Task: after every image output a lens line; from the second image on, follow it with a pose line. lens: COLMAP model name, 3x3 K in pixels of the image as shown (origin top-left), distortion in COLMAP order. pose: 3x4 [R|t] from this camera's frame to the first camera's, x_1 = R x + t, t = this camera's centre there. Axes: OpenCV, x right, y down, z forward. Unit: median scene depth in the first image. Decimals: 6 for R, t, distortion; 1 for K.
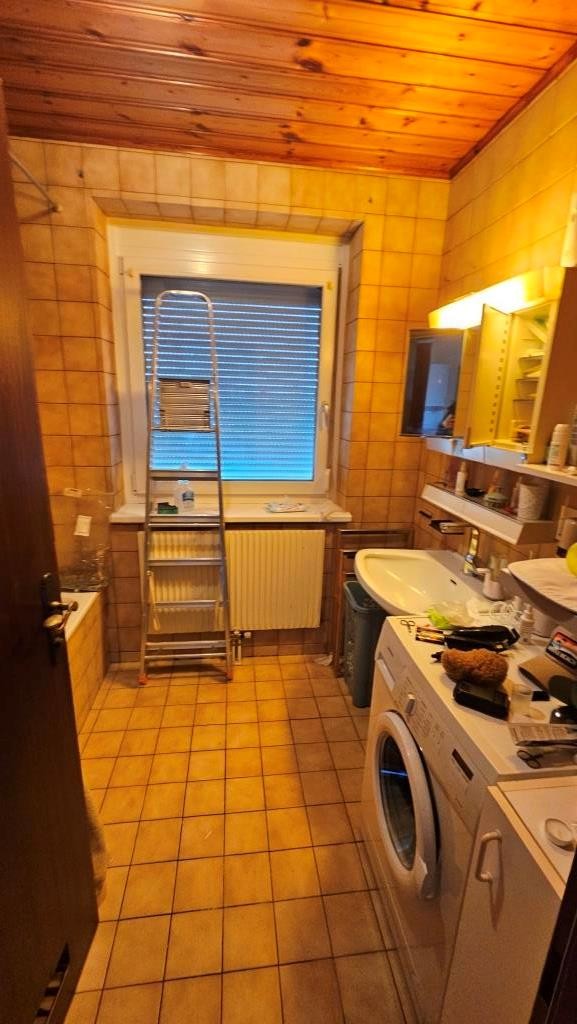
lens RADIAL K [[425.3, 0, 285.2], [0, 425.3, 518.8], [0, 0, 1]] dist [0.000170, 0.000646]
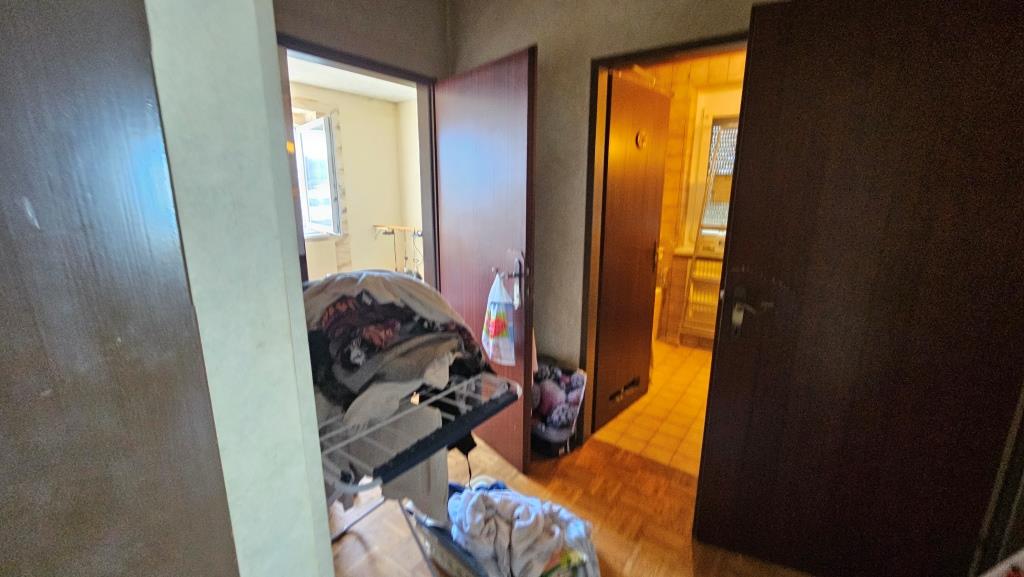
lens RADIAL K [[425.3, 0, 513.5], [0, 425.3, 282.8], [0, 0, 1]] dist [0.000170, 0.000646]
pose [[0.735845, 0.121977, -0.666074, 0.321286], [-0.159609, 0.987170, 0.004452, 0.242331], [0.658071, 0.103035, 0.745873, -0.823491]]
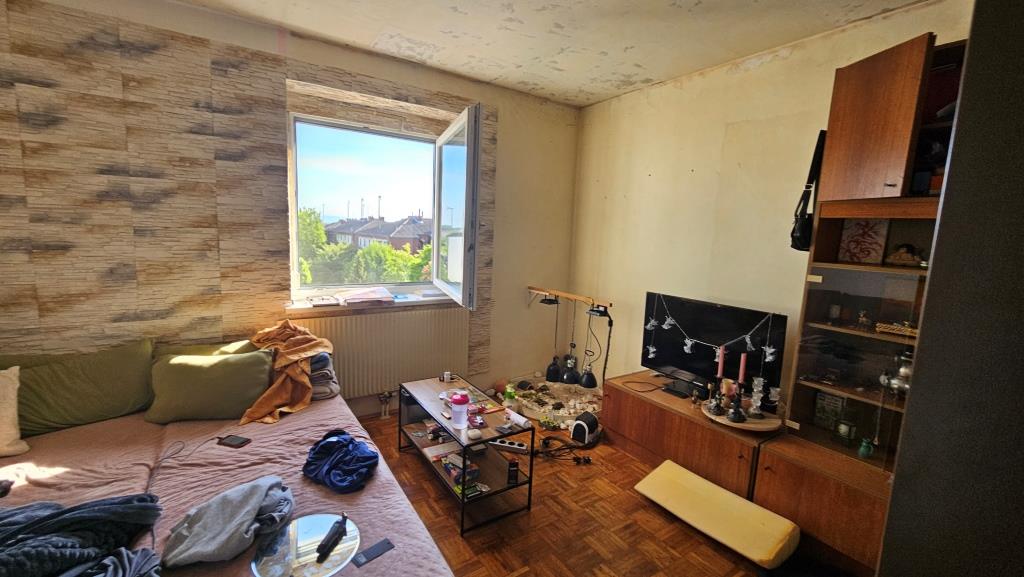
lens RADIAL K [[425.3, 0, 508.7], [0, 425.3, 286.8], [0, 0, 1]] dist [0.000170, 0.000646]
pose [[0.455380, 0.102902, -0.884331, -0.665915], [-0.258027, 0.965921, -0.020473, 0.088970], [0.852087, 0.237504, 0.466412, -0.316585]]
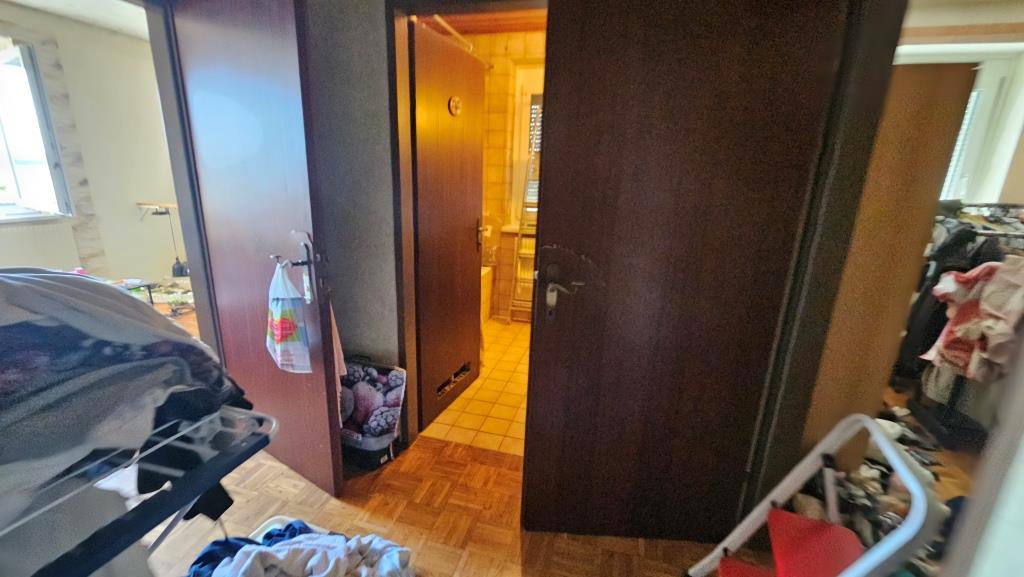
lens RADIAL K [[425.3, 0, 507.8], [0, 425.3, 287.3], [0, 0, 1]] dist [0.000170, 0.000646]
pose [[0.925468, 0.103419, -0.364435, 0.309470], [-0.105476, 0.994319, 0.014315, 0.224189], [0.363845, 0.025191, 0.931119, -0.695863]]
